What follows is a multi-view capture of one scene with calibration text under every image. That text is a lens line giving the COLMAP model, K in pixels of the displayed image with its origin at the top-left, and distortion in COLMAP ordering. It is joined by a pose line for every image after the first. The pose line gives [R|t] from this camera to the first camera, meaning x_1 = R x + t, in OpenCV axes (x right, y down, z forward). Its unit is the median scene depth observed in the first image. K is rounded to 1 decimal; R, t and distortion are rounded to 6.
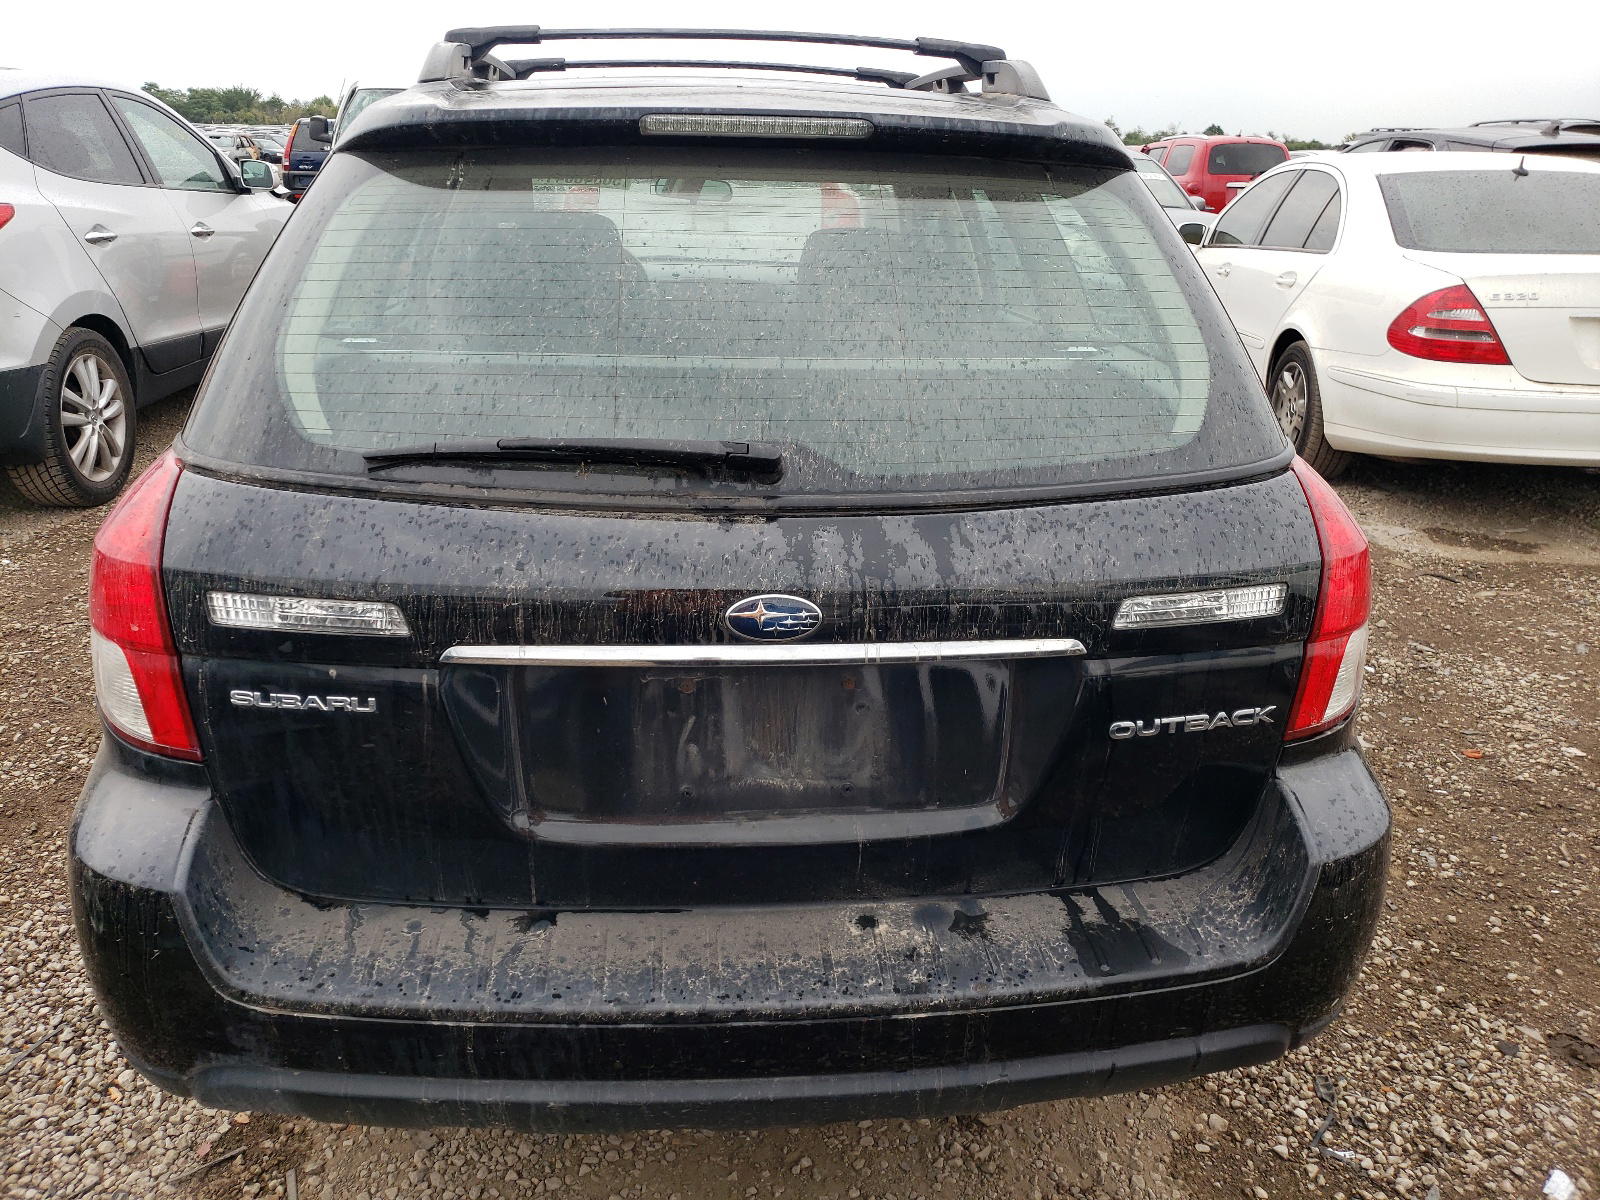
lens RADIAL K [[1187.3, 0, 800.0], [0, 1187.3, 600.0], [0, 0, 1]] dist [0.080857, -0.068364]
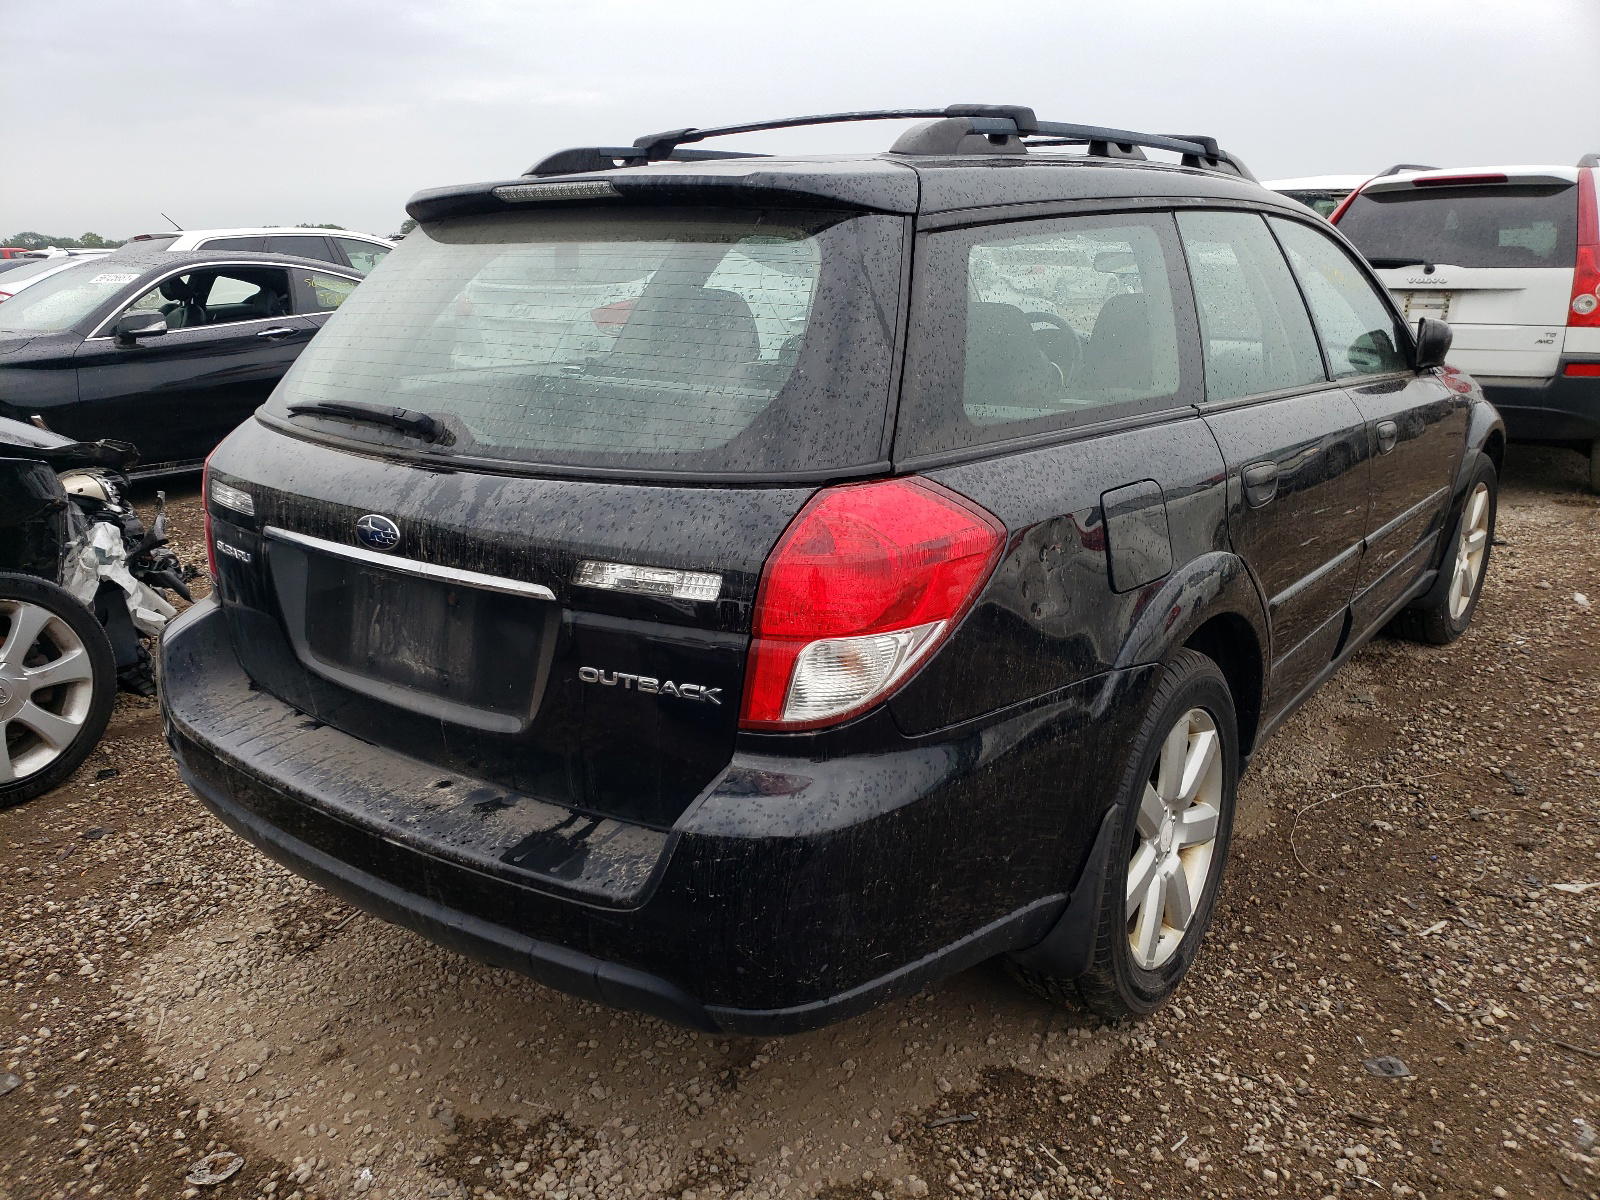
lens RADIAL K [[1221.2, 0, 845.4], [0, 1221.2, 603.1], [0, 0, 1]] dist [0.095670, -0.075904]
pose [[0.762490, 0.153920, -0.628425, 1.243909], [-0.199938, 0.979805, -0.002608, -0.008761], [0.615332, 0.127634, 0.777866, 0.203870]]
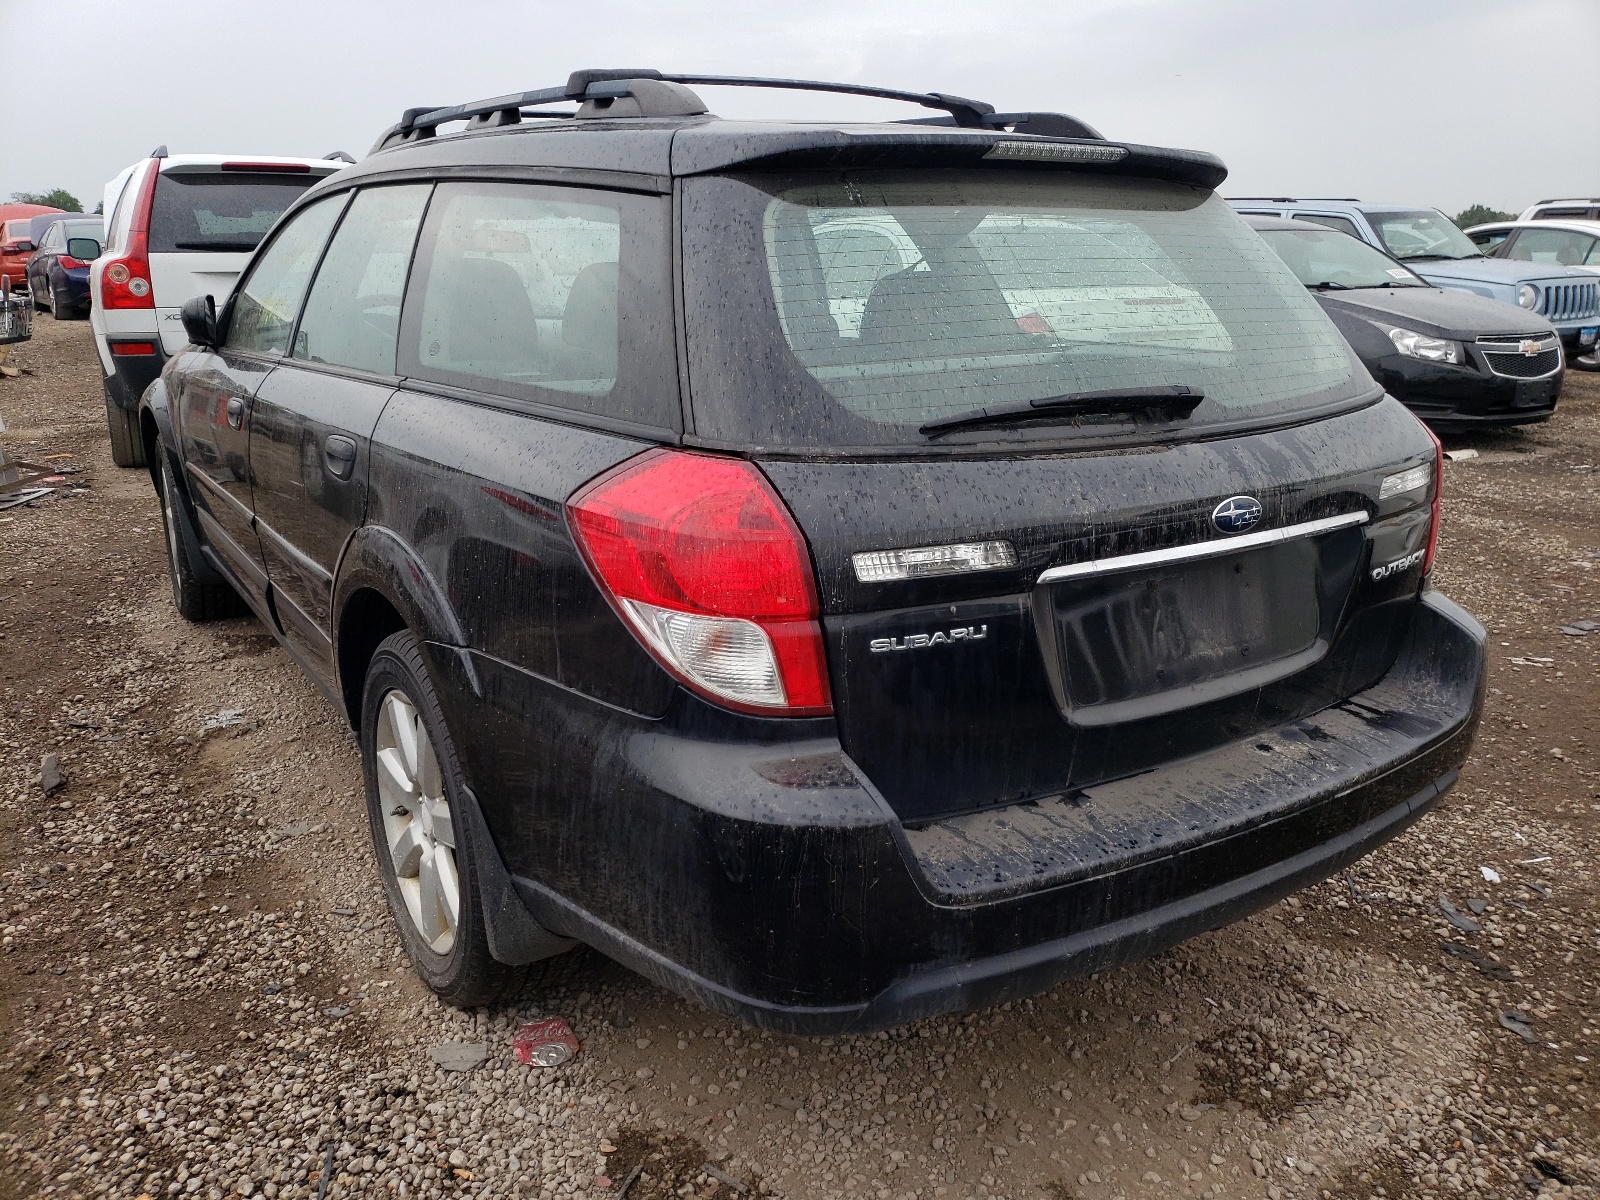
lens RADIAL K [[1187.3, 0, 800.0], [0, 1187.3, 600.0], [0, 0, 1]] dist [0.080857, -0.068364]
pose [[0.885478, -0.150057, 0.439785, -0.983161], [0.170860, 0.985264, -0.007838, 0.033583], [-0.432129, 0.082082, 0.898069, 0.023870]]
